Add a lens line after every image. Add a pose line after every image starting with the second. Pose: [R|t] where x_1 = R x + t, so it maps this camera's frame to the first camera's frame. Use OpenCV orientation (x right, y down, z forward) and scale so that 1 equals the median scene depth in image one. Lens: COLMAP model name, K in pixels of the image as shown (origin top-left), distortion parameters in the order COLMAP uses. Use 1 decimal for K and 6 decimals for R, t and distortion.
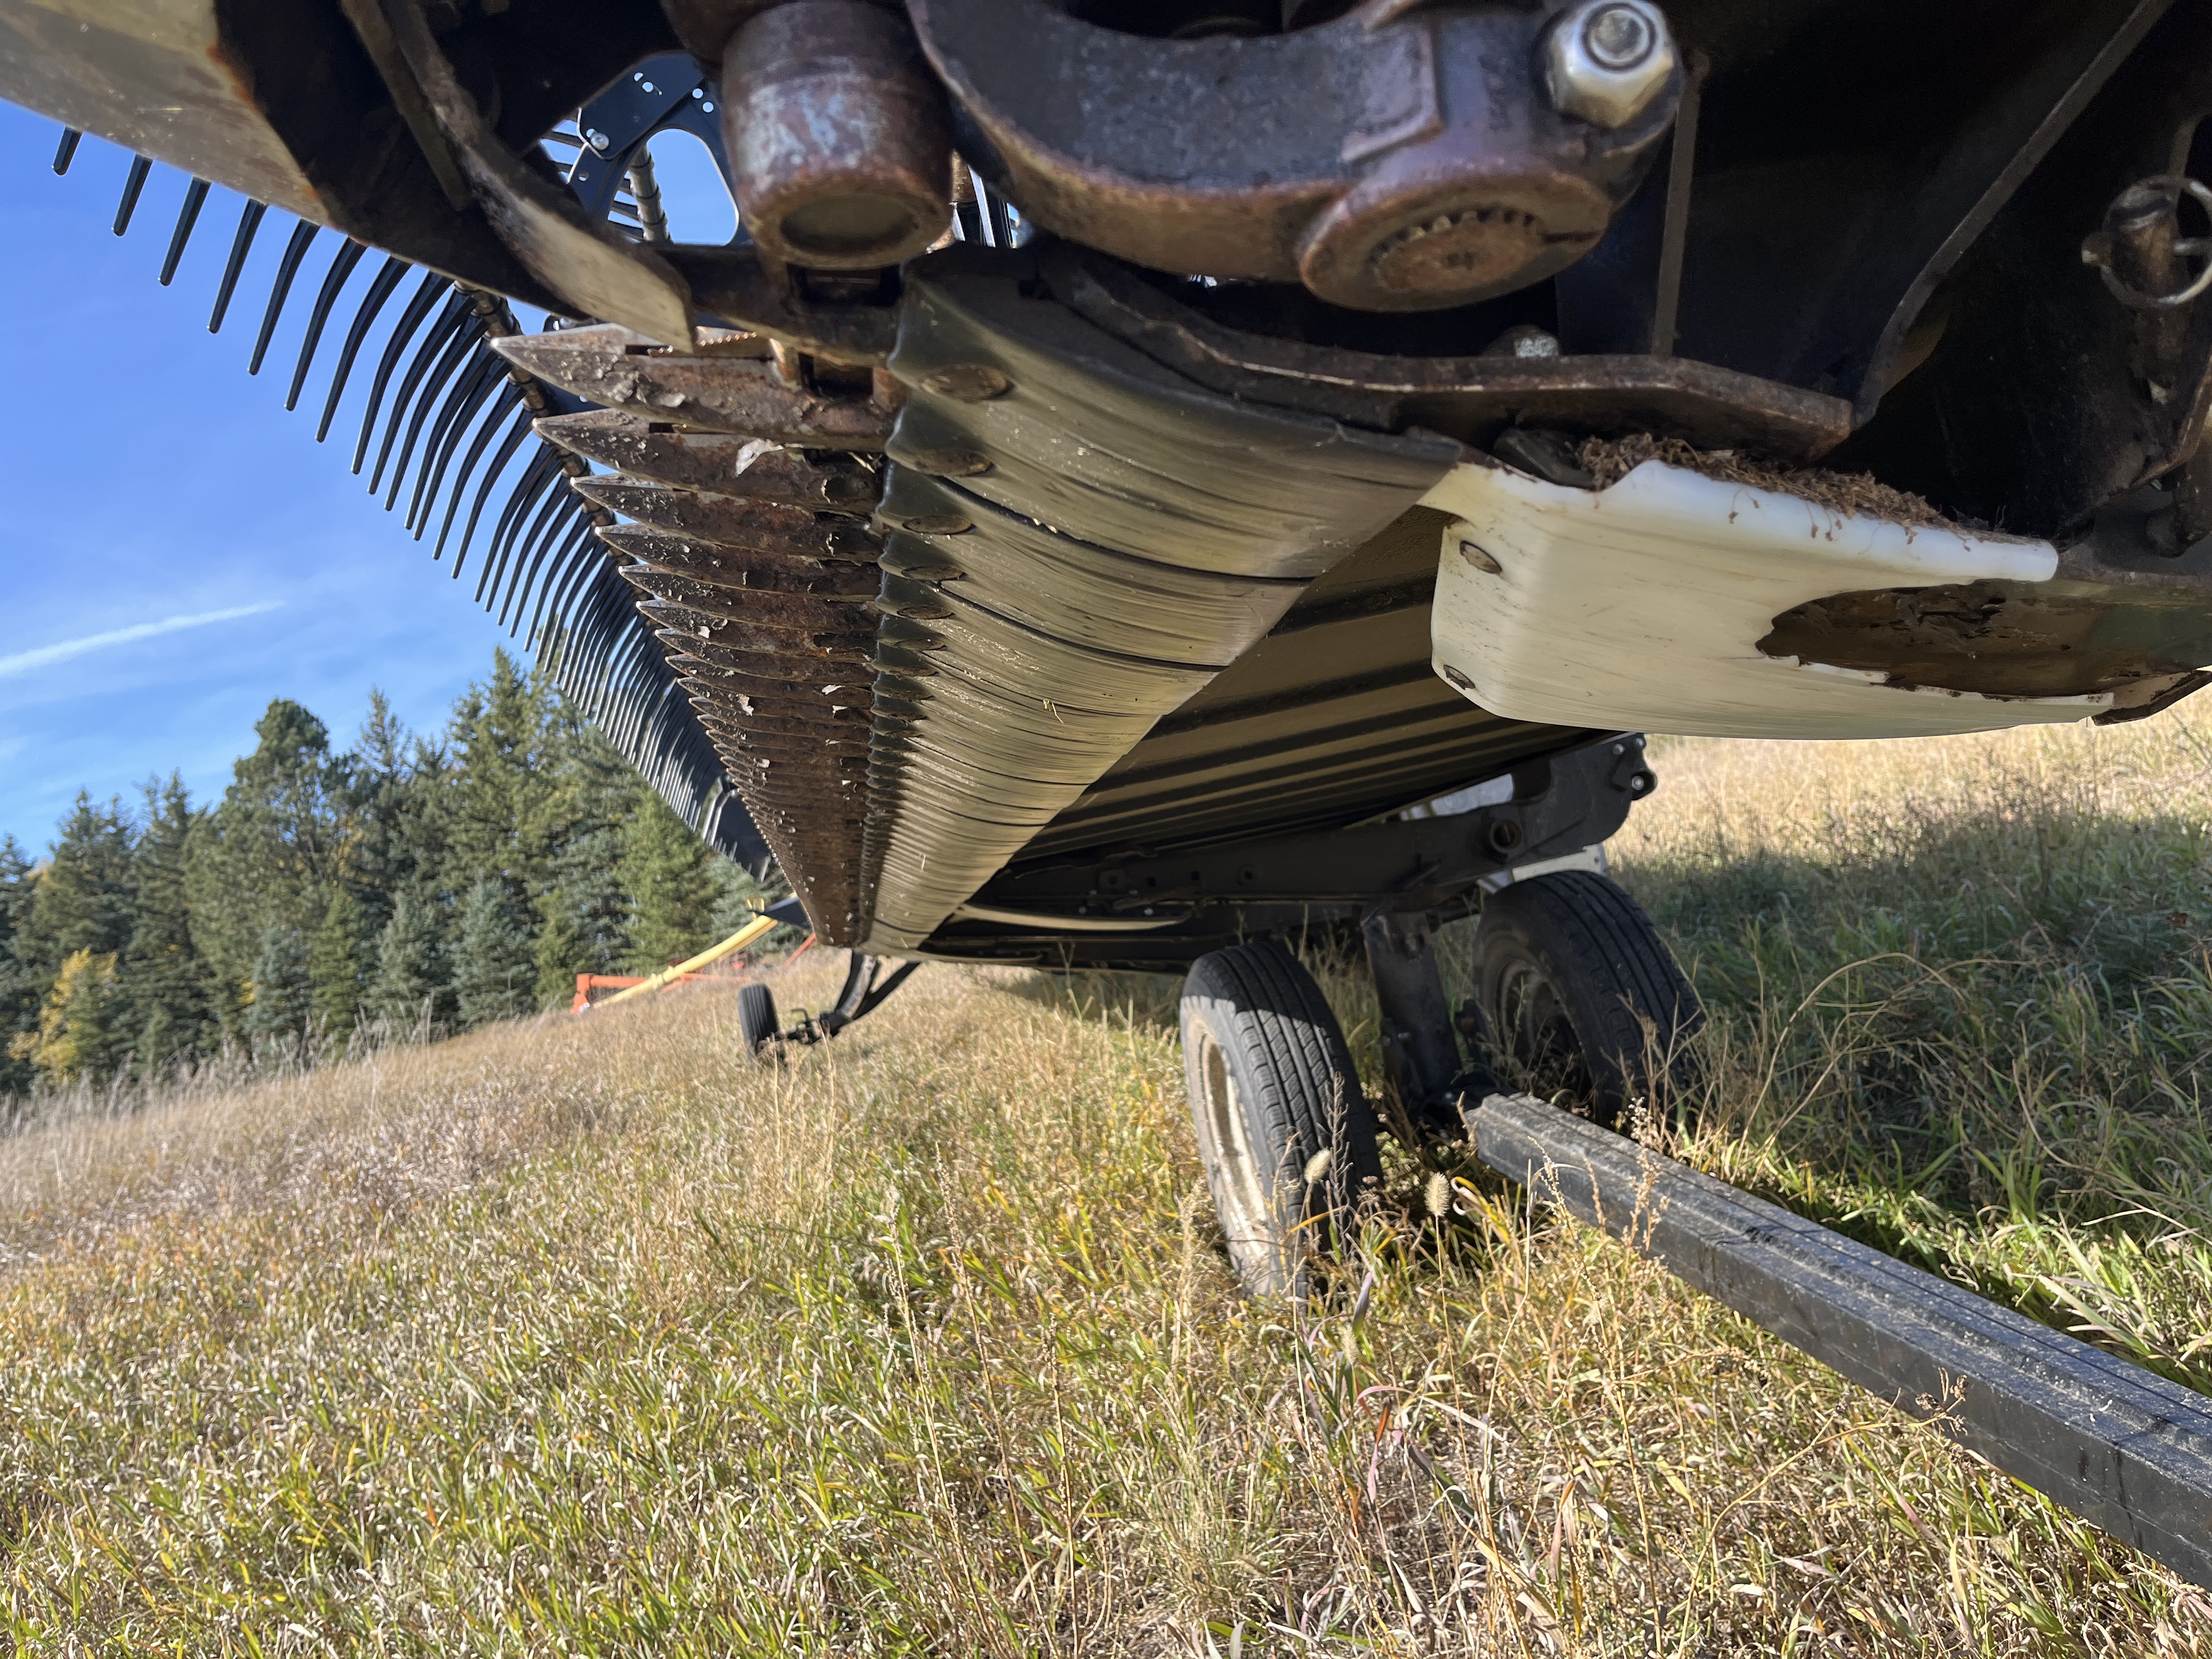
lens RADIAL K [[1682.6, 0, 1091.9], [0, 1682.6, 819.3], [0, 0, 1]] dist [0.046213, -0.068399]
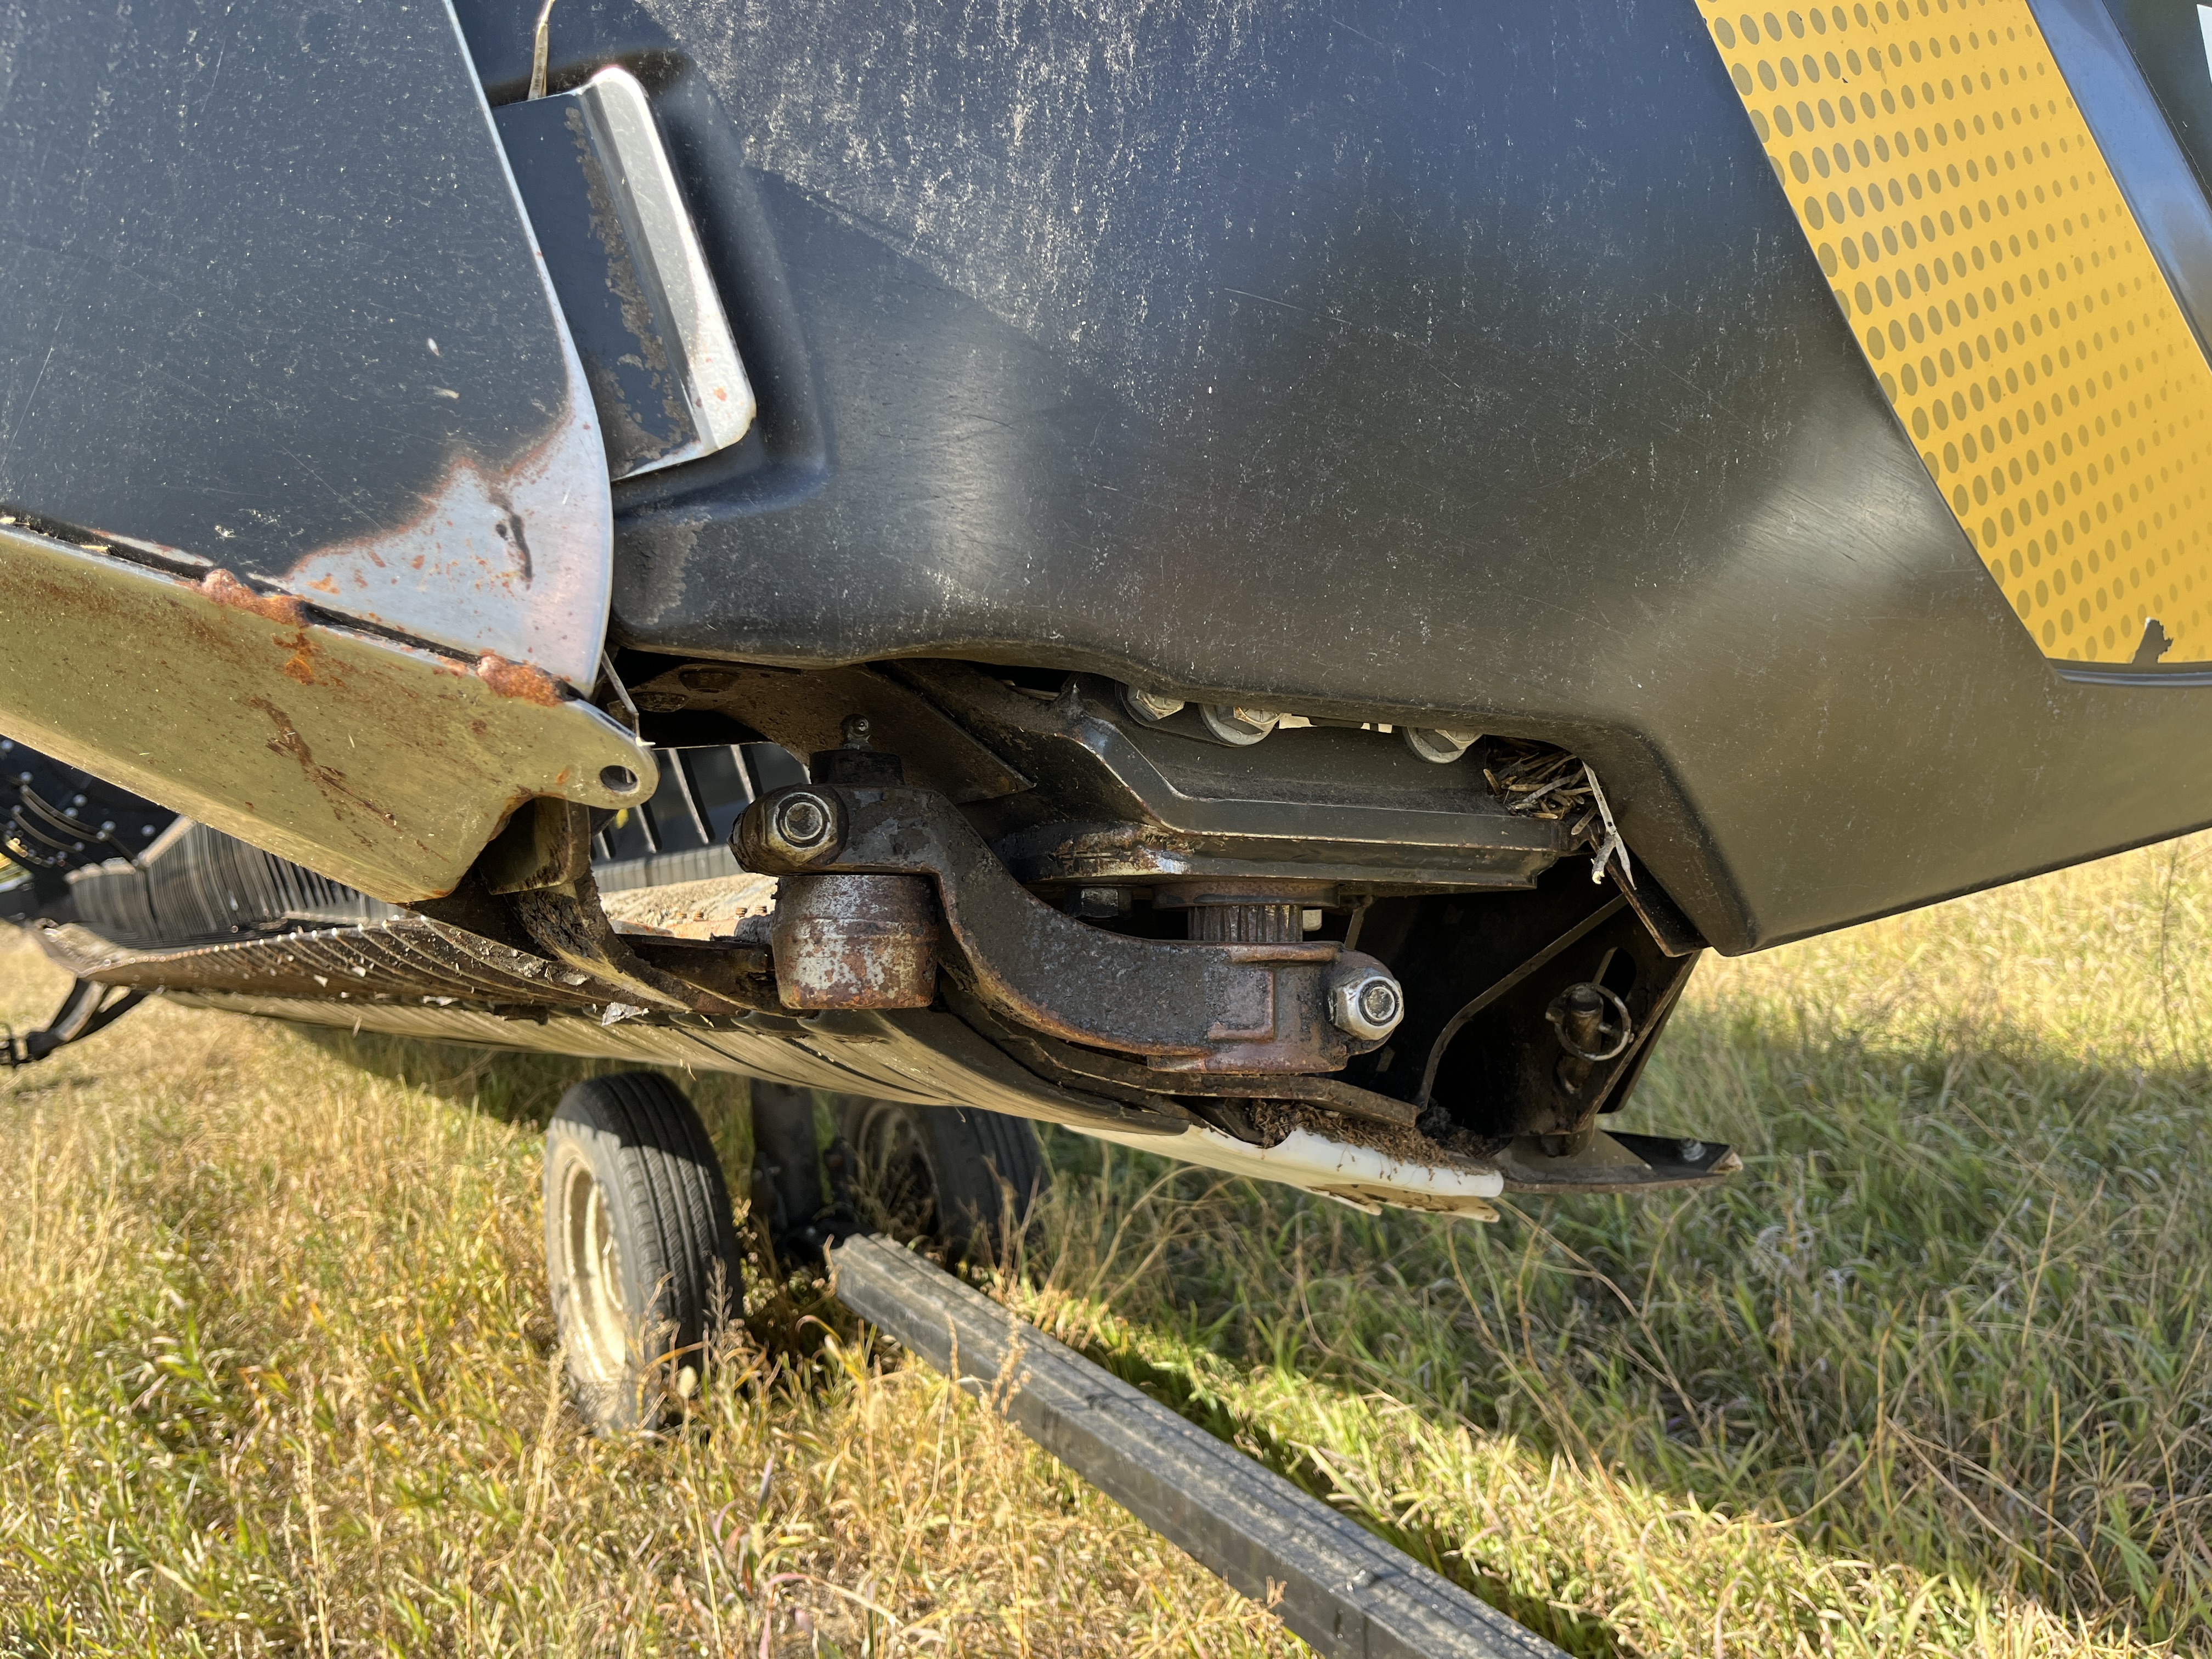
lens RADIAL K [[1682.6, 0, 1105.5], [0, 1682.6, 836.9], [0, 0, 1]] dist [0.046213, -0.068399]
pose [[0.909065, 0.122304, 0.398299, -0.096924], [-0.117327, 0.992406, -0.036950, -0.085224], [-0.399793, -0.013141, 0.916511, -0.062595]]
